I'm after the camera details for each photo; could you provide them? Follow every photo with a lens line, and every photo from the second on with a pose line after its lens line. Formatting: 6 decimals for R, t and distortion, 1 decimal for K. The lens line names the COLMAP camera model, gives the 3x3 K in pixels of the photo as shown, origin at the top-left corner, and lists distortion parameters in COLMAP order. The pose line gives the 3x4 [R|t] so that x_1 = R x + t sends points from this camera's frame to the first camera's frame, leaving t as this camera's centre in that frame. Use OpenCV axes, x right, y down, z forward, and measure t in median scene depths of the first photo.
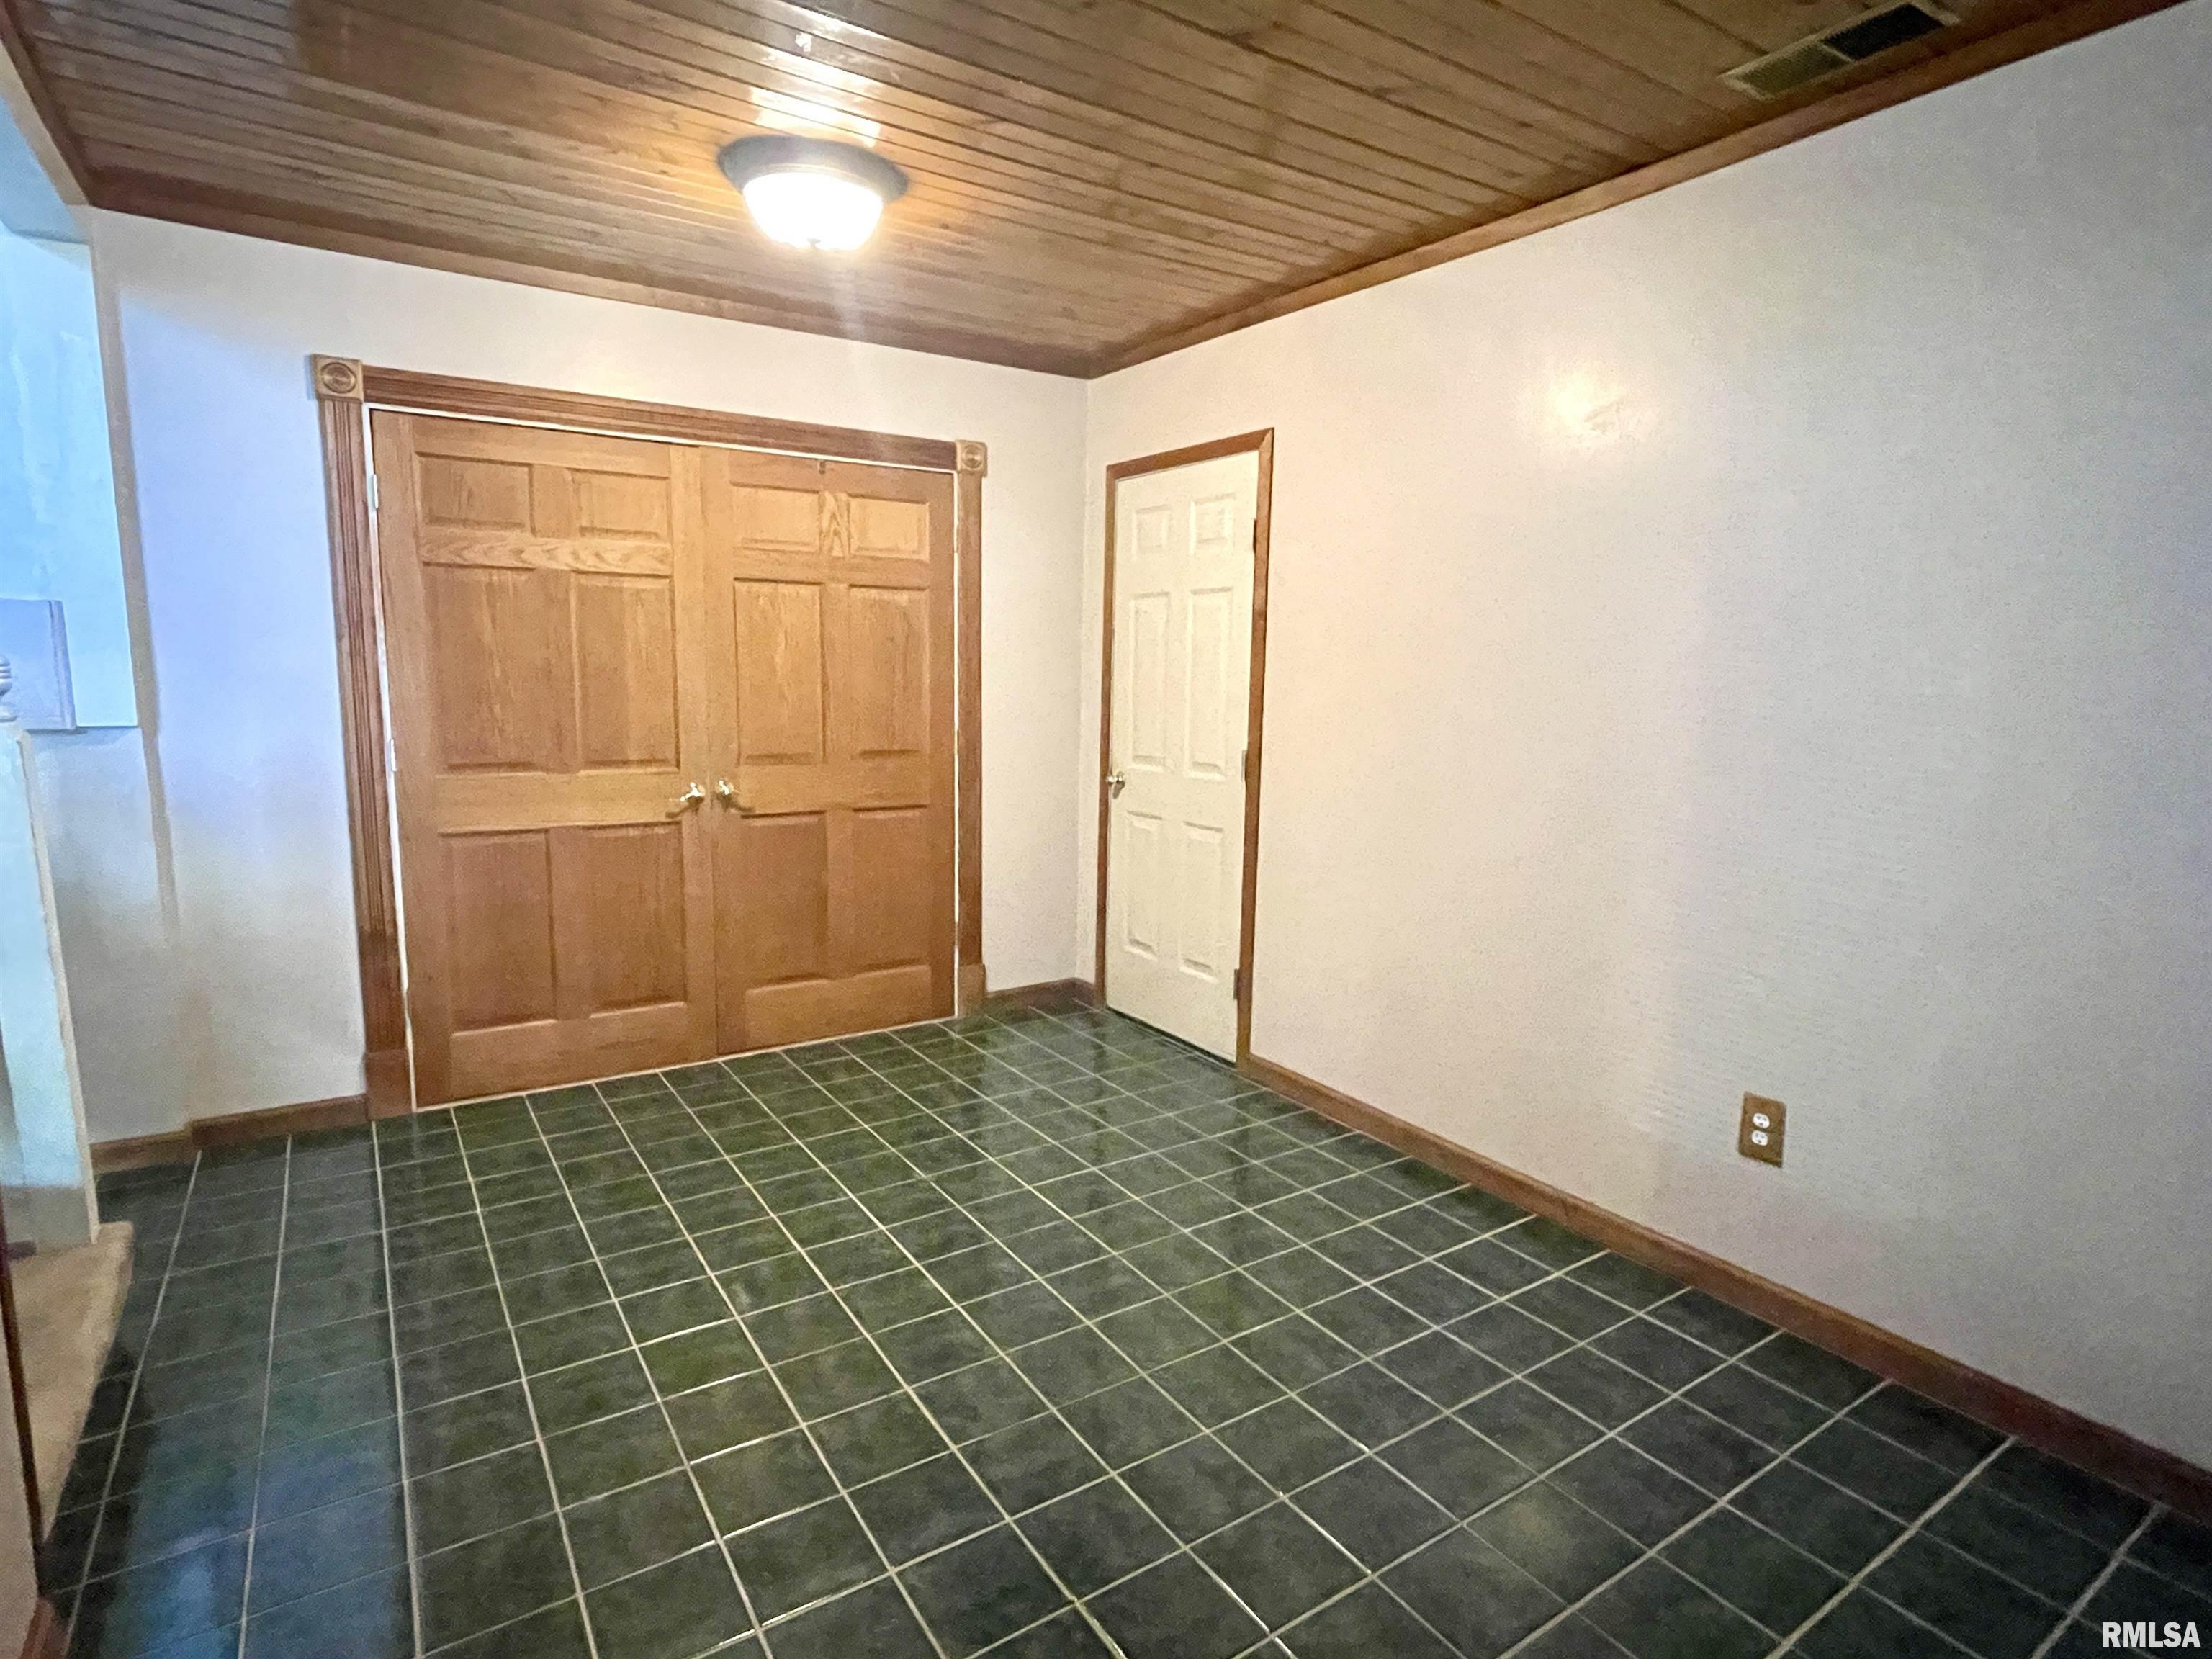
lens RADIAL K [[1159.7, 0, 1111.0], [0, 1159.7, 824.5], [0, 0, 1]] dist [-0.000554, -0.000251]
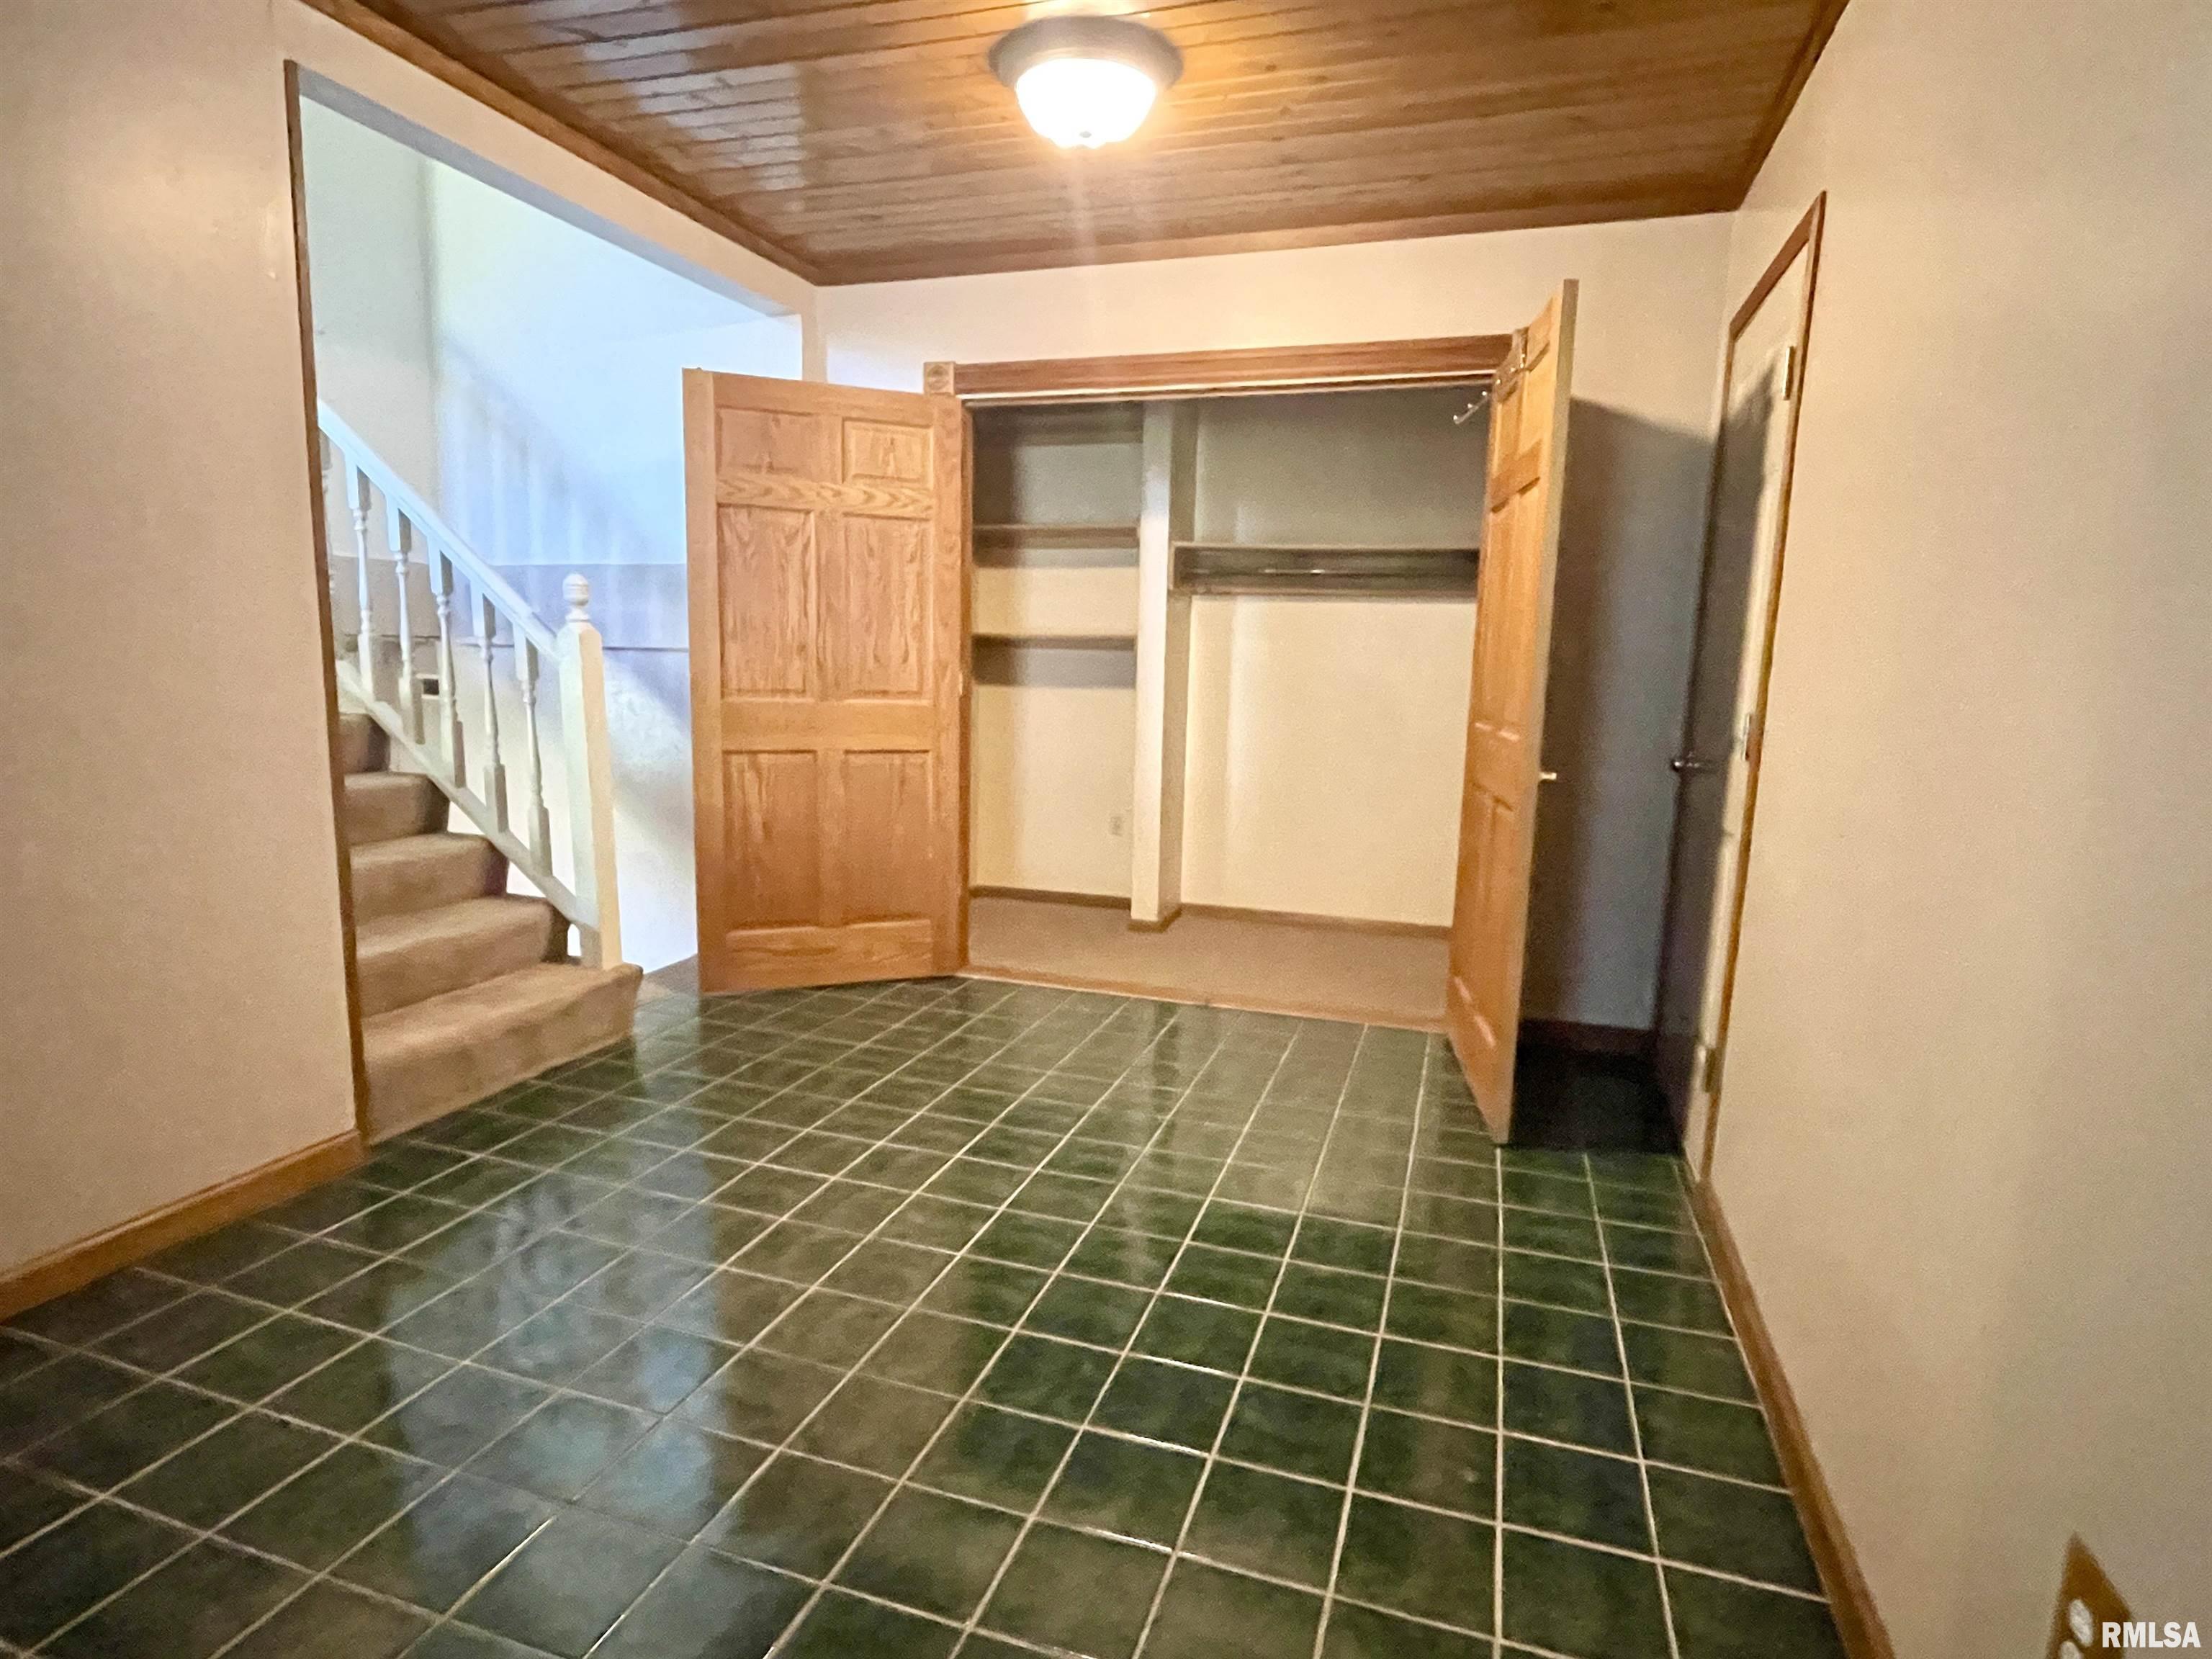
lens RADIAL K [[1156.9, 0, 1111.5], [0, 1156.9, 834.3], [0, 0, 1]] dist [-0.005273, -0.000691]
pose [[0.616724, 0.119146, -0.778111, 0.411416], [-0.123567, 0.990877, 0.053787, 0.012719], [0.777421, 0.062977, 0.625820, 0.330784]]
